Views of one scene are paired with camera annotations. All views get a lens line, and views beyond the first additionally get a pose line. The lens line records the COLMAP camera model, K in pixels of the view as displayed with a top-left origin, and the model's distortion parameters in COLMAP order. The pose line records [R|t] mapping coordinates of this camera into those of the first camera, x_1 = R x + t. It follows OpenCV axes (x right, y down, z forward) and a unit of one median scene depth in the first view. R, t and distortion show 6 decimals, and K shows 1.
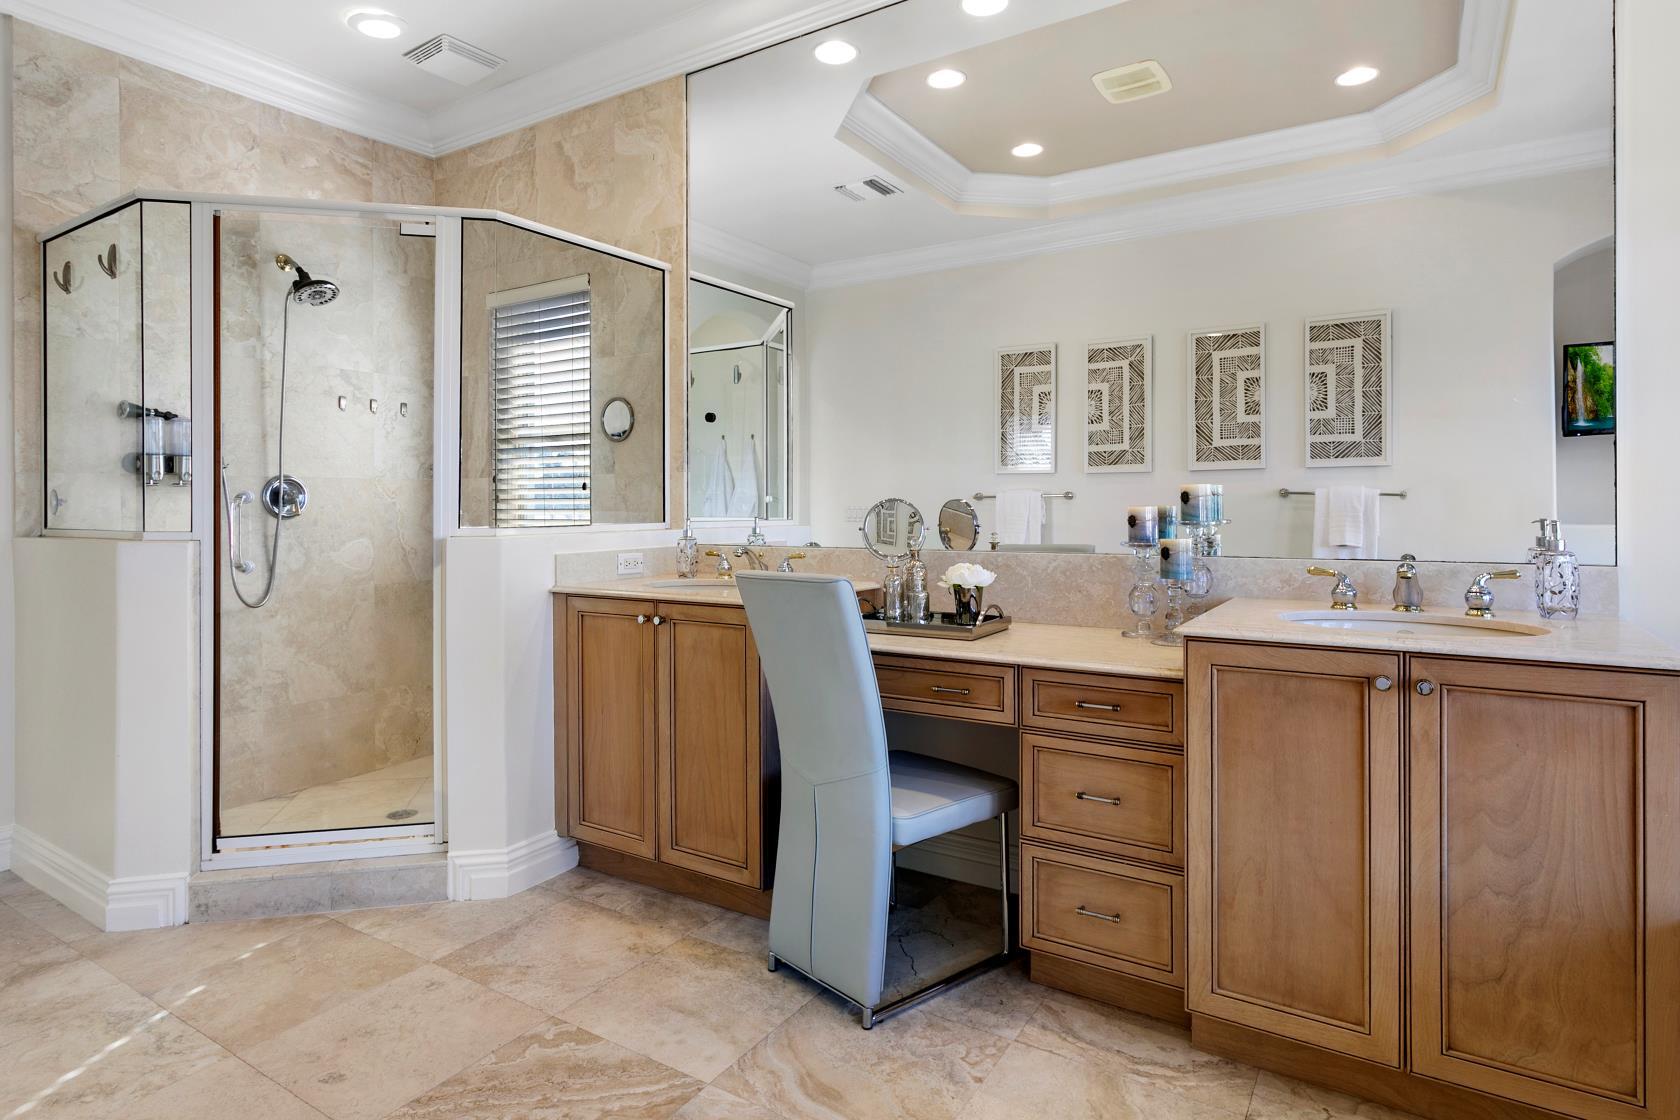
lens RADIAL K [[903.5, 0, 841.2], [0, 903.5, 511.4], [0, 0, 1]] dist [-0.005121, -0.000403]
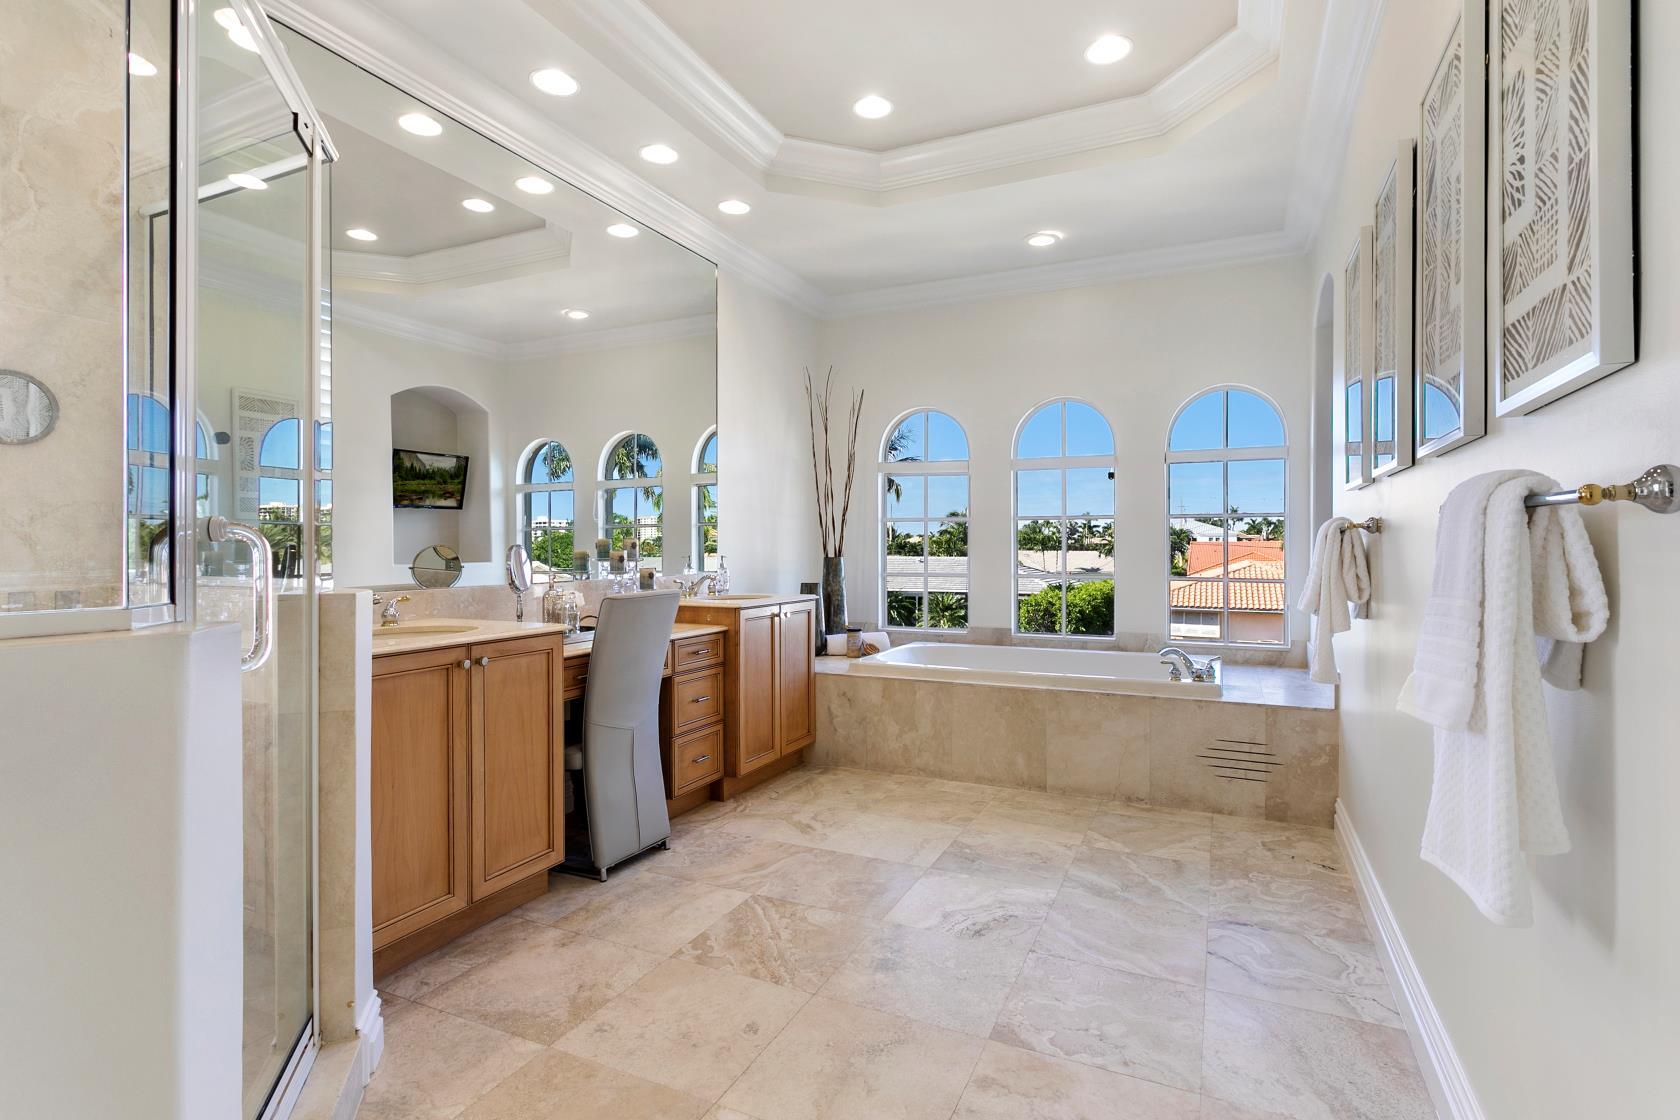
lens RADIAL K [[816.2, 0, 832.4], [0, 816.2, 539.0], [0, 0, 1]] dist [-0.001019, 0.000826]
pose [[-0.118019, 0.012188, 0.992937, -1.441237], [0.003551, 0.999923, -0.011852, -0.006961], [-0.993005, 0.002128, -0.118053, 0.884245]]
